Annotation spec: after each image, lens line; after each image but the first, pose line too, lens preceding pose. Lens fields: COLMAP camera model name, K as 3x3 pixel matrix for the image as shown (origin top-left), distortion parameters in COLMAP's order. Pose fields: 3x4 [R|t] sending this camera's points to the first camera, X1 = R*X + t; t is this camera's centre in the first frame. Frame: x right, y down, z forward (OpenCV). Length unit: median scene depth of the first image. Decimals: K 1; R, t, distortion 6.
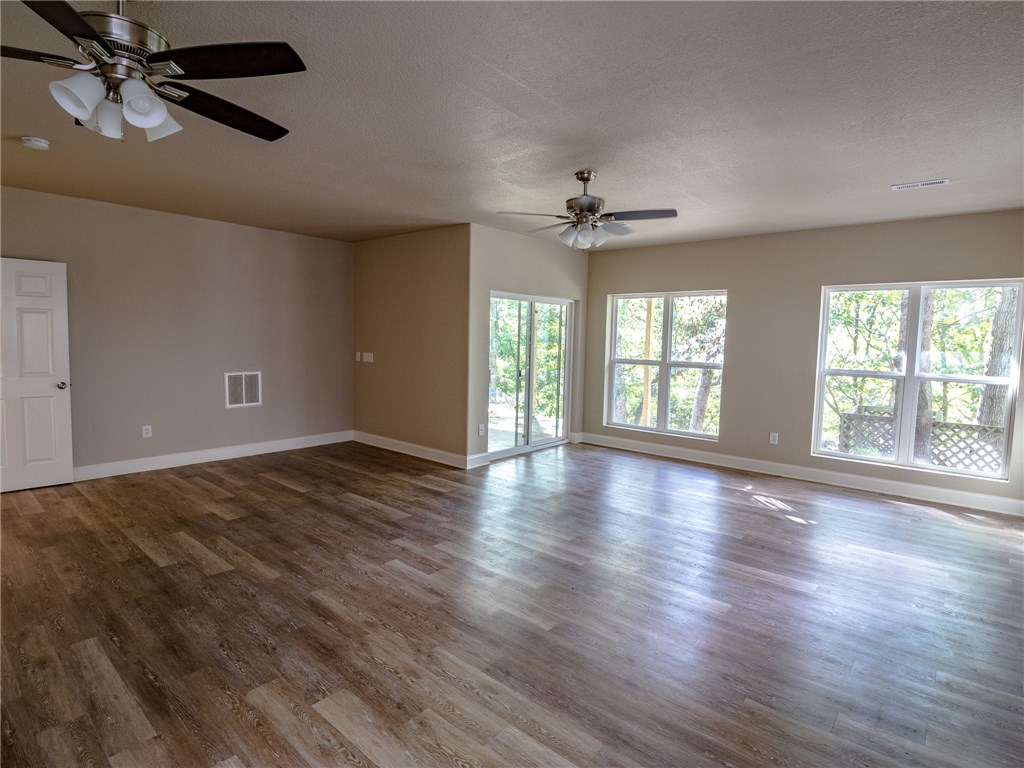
lens RADIAL K [[532.6, 0, 516.7], [0, 532.6, 377.6], [0, 0, 1]] dist [0.001100, -0.013674]
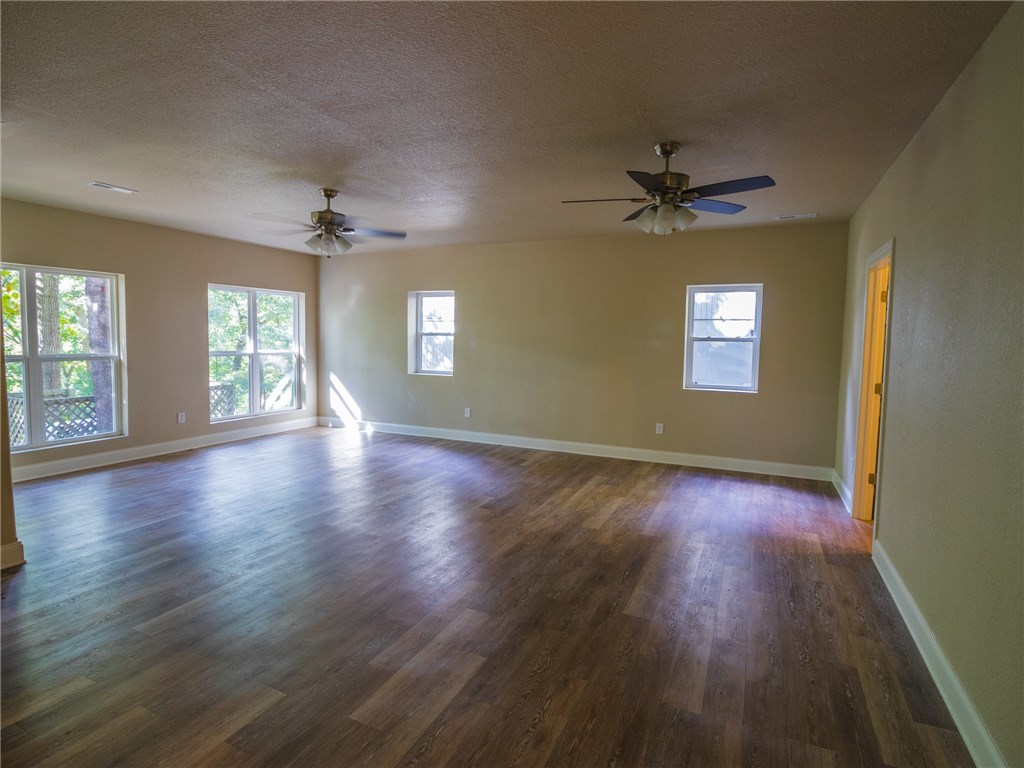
lens RADIAL K [[532.6, 0, 516.7], [0, 532.6, 377.6], [0, 0, 1]] dist [0.001100, -0.013674]
pose [[-0.274714, -0.101252, 0.956180, -1.797016], [0.049766, 0.991610, 0.119302, -0.153978], [-0.960237, 0.080359, -0.267370, 1.500584]]
